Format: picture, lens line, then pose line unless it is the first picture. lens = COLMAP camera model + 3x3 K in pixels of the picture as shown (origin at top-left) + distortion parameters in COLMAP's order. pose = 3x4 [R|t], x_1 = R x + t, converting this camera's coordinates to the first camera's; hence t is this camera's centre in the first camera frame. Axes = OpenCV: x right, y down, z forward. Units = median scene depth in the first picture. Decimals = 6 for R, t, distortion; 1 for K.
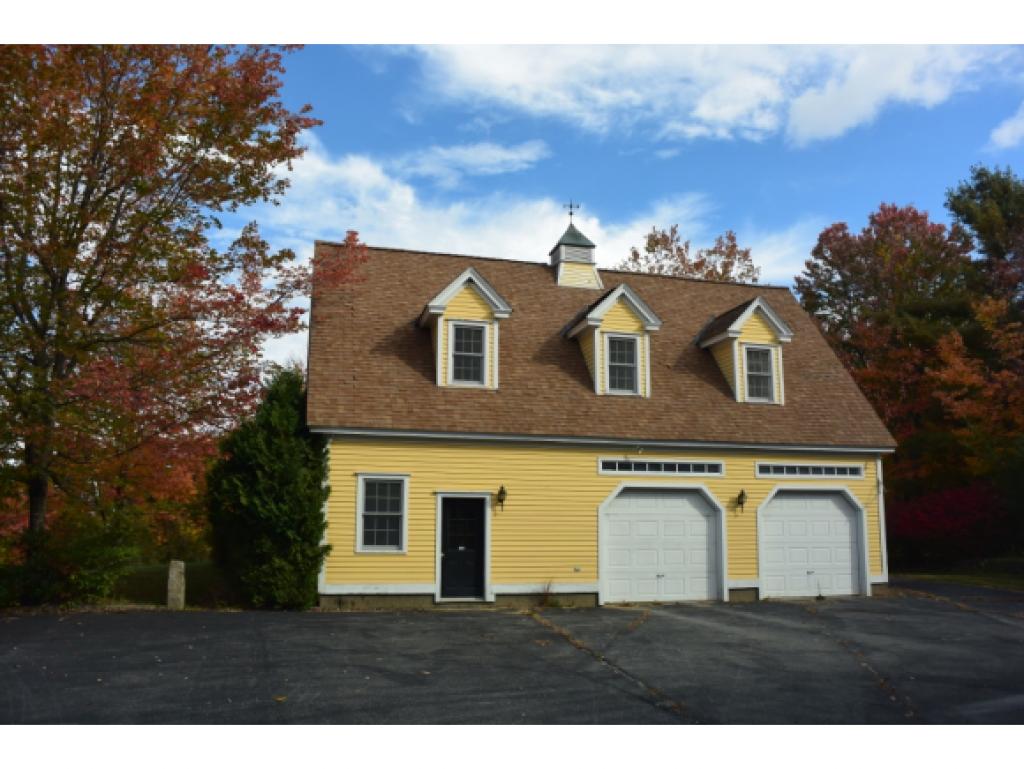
lens RADIAL K [[812.7, 0, 509.9], [0, 812.7, 387.9], [0, 0, 1]] dist [-0.112070, 0.070075]
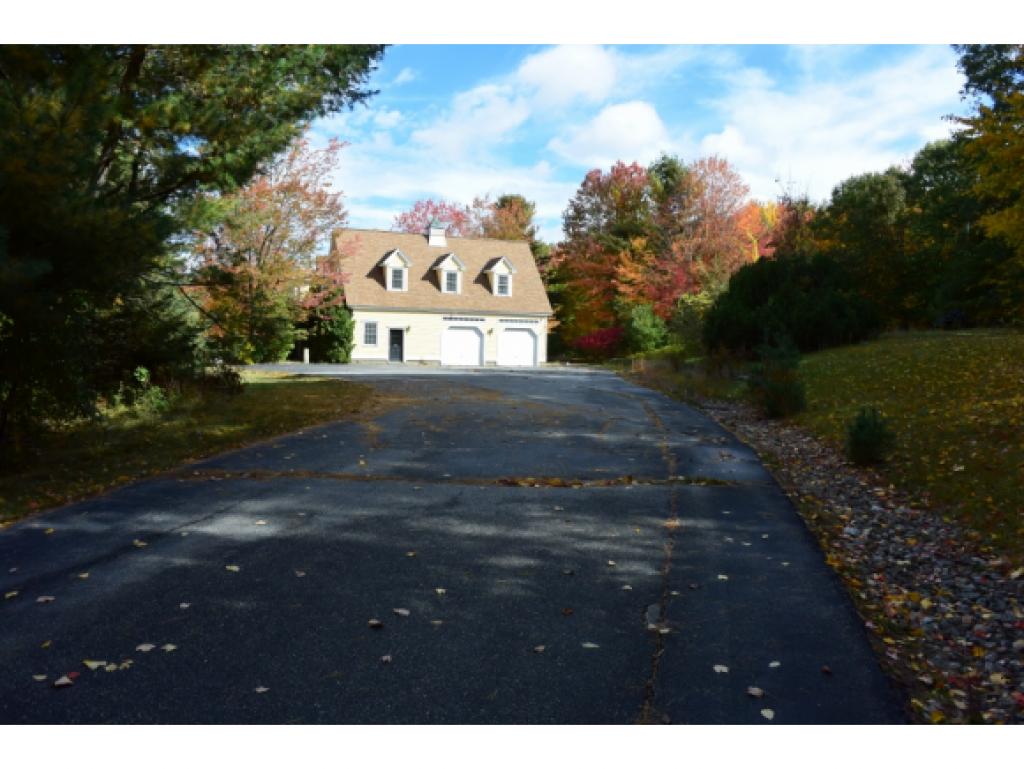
lens RADIAL K [[812.7, 0, 509.2], [0, 812.7, 385.3], [0, 0, 1]] dist [-0.112070, 0.070075]
pose [[0.986448, 0.007357, 0.163908, -0.125415], [-0.042729, 0.976042, 0.213347, -0.296959], [-0.158411, -0.217459, 0.963129, -1.864967]]
